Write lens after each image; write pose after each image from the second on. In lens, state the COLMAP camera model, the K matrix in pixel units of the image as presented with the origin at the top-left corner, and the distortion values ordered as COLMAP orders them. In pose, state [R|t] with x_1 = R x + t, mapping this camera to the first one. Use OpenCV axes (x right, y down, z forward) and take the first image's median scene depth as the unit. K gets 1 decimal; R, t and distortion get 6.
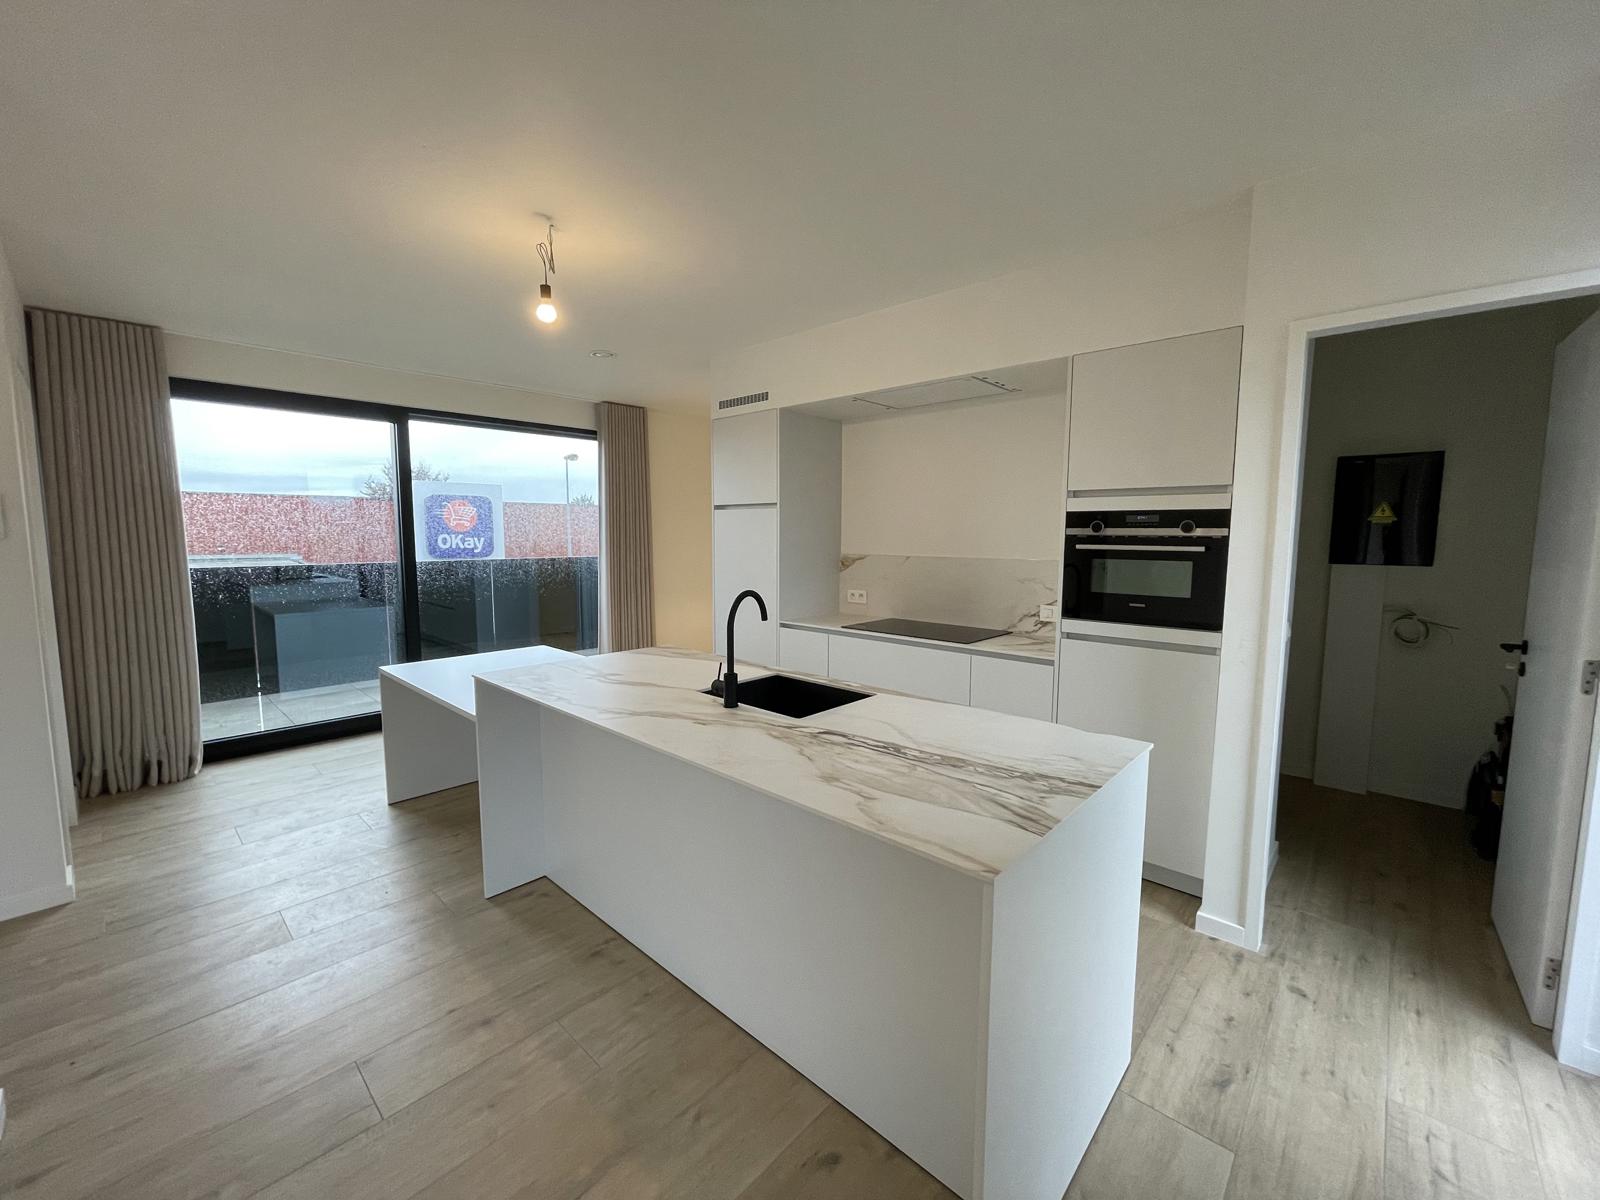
lens RADIAL K [[645.5, 0, 795.3], [0, 645.5, 594.0], [0, 0, 1]] dist [0.000659, -0.001863]
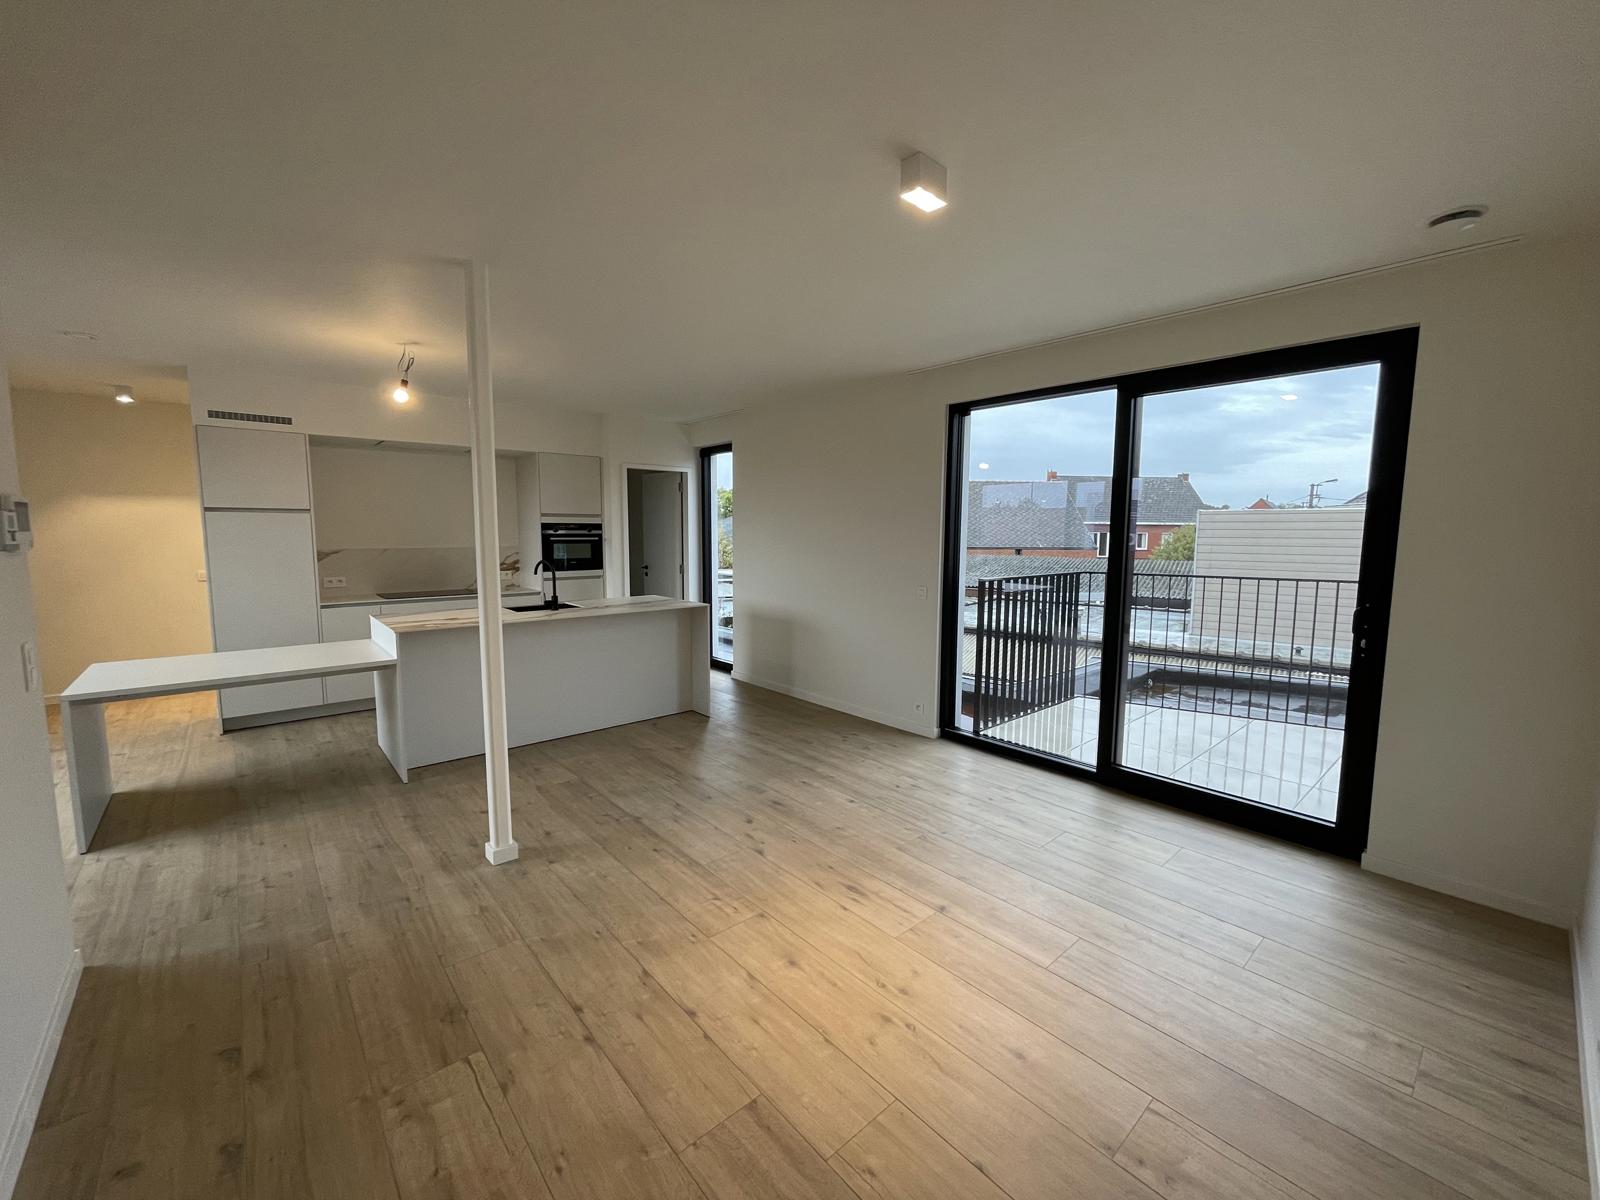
lens RADIAL K [[645.5, 0, 795.3], [0, 645.5, 594.0], [0, 0, 1]] dist [0.000659, -0.001863]
pose [[0.104517, -0.101860, 0.989293, -1.785978], [0.091846, 0.991479, 0.092382, -0.012452], [-0.990273, 0.081207, 0.112982, -0.082160]]
